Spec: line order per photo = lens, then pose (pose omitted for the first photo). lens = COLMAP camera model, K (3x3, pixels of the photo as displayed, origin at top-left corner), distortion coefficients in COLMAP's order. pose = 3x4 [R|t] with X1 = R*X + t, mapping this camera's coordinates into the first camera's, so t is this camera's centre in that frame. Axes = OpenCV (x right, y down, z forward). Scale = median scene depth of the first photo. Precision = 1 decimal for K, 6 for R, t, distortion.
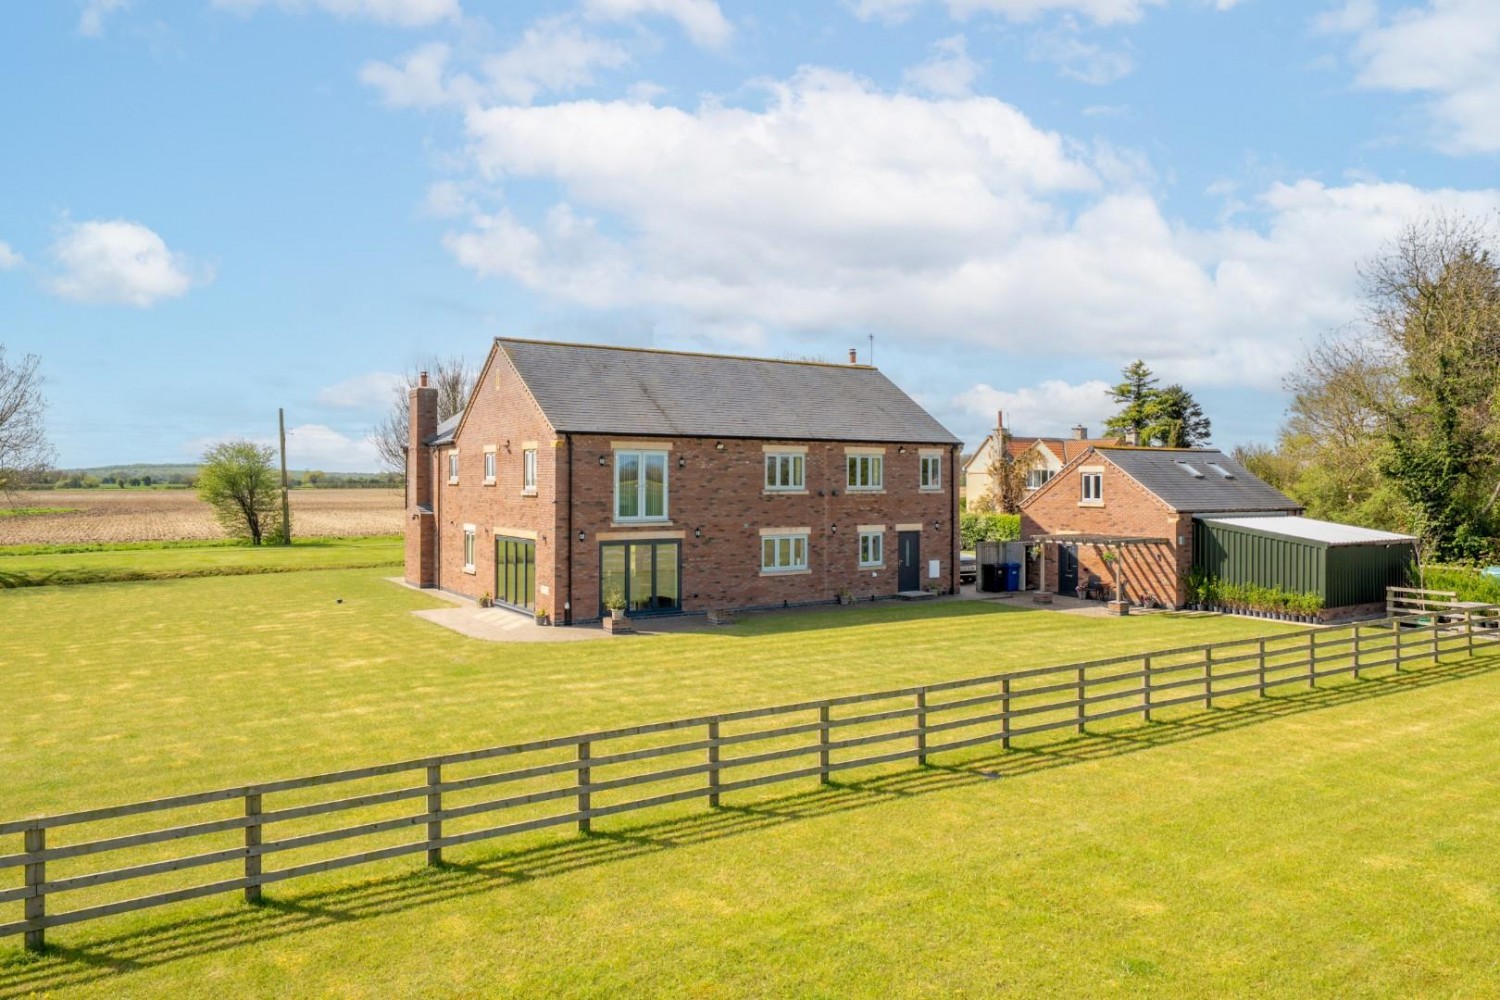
lens RADIAL K [[1000.9, 0, 750.0], [0, 1000.9, 500.0], [0, 0, 1]] dist [0.004213, 0.000607]
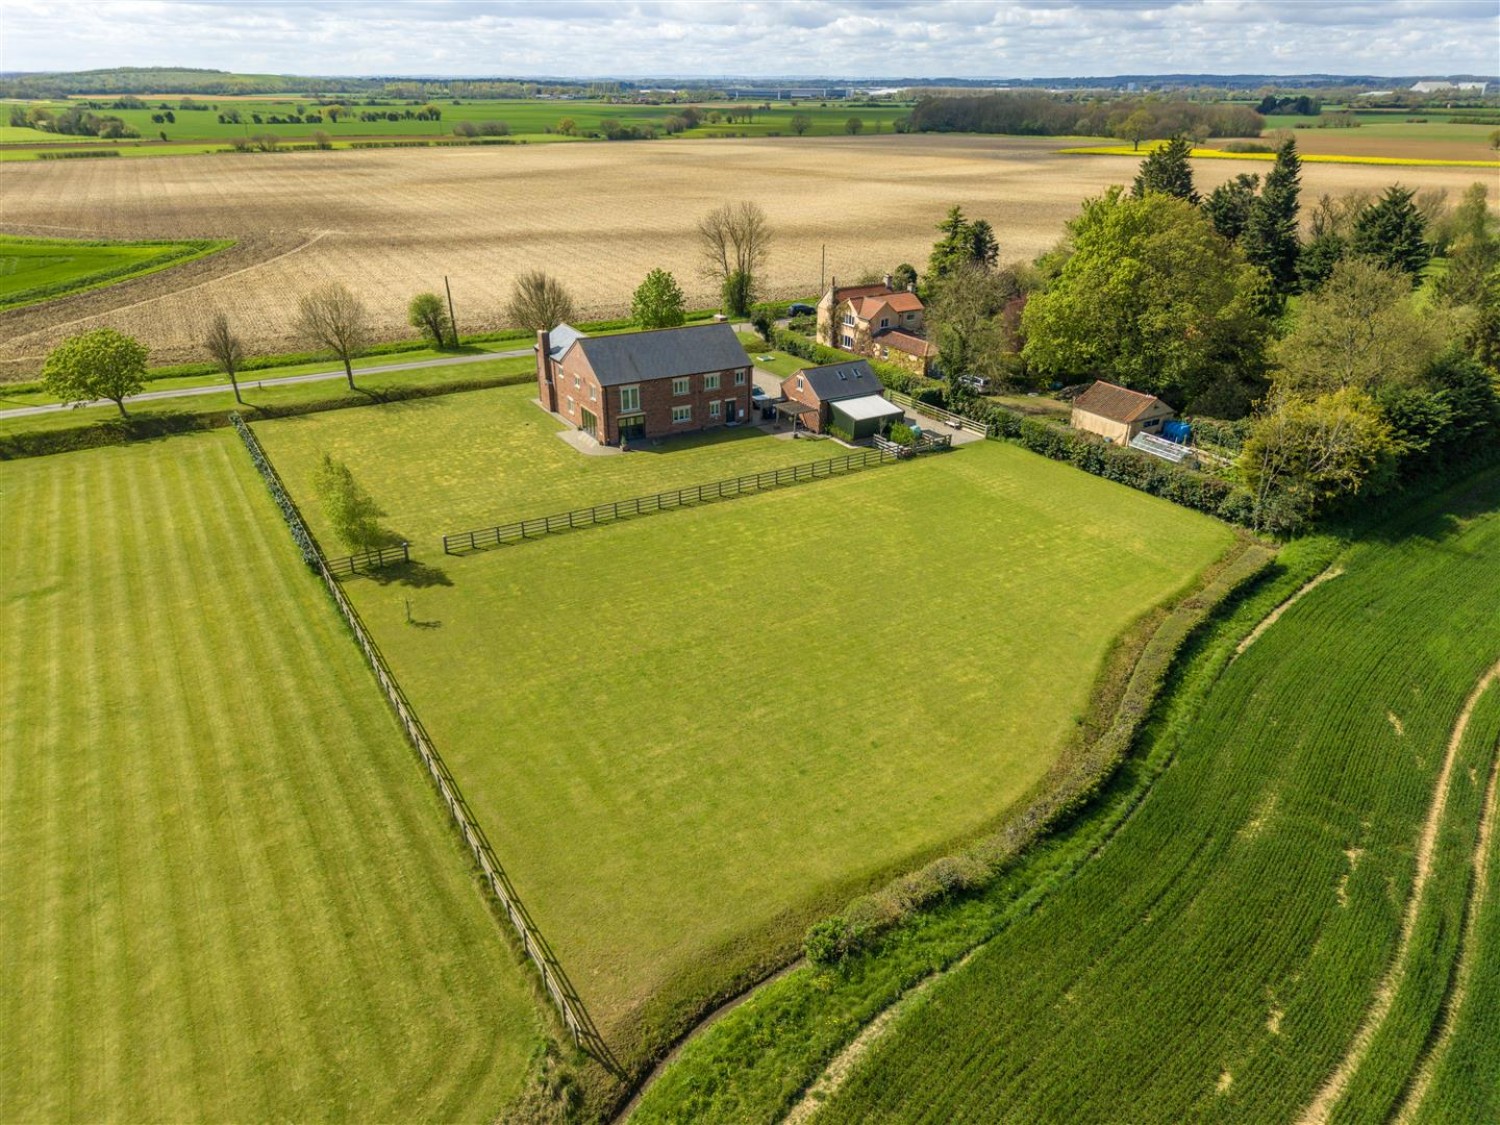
lens RADIAL K [[1071.3, 0, 750.0], [0, 1071.3, 562.5], [0, 0, 1]] dist [0.071572, -0.061484]
pose [[0.999220, 0.020934, -0.033490, 0.334088], [-0.005286, 0.911226, 0.411874, -0.807300], [0.039139, -0.411375, 0.910625, -1.924984]]
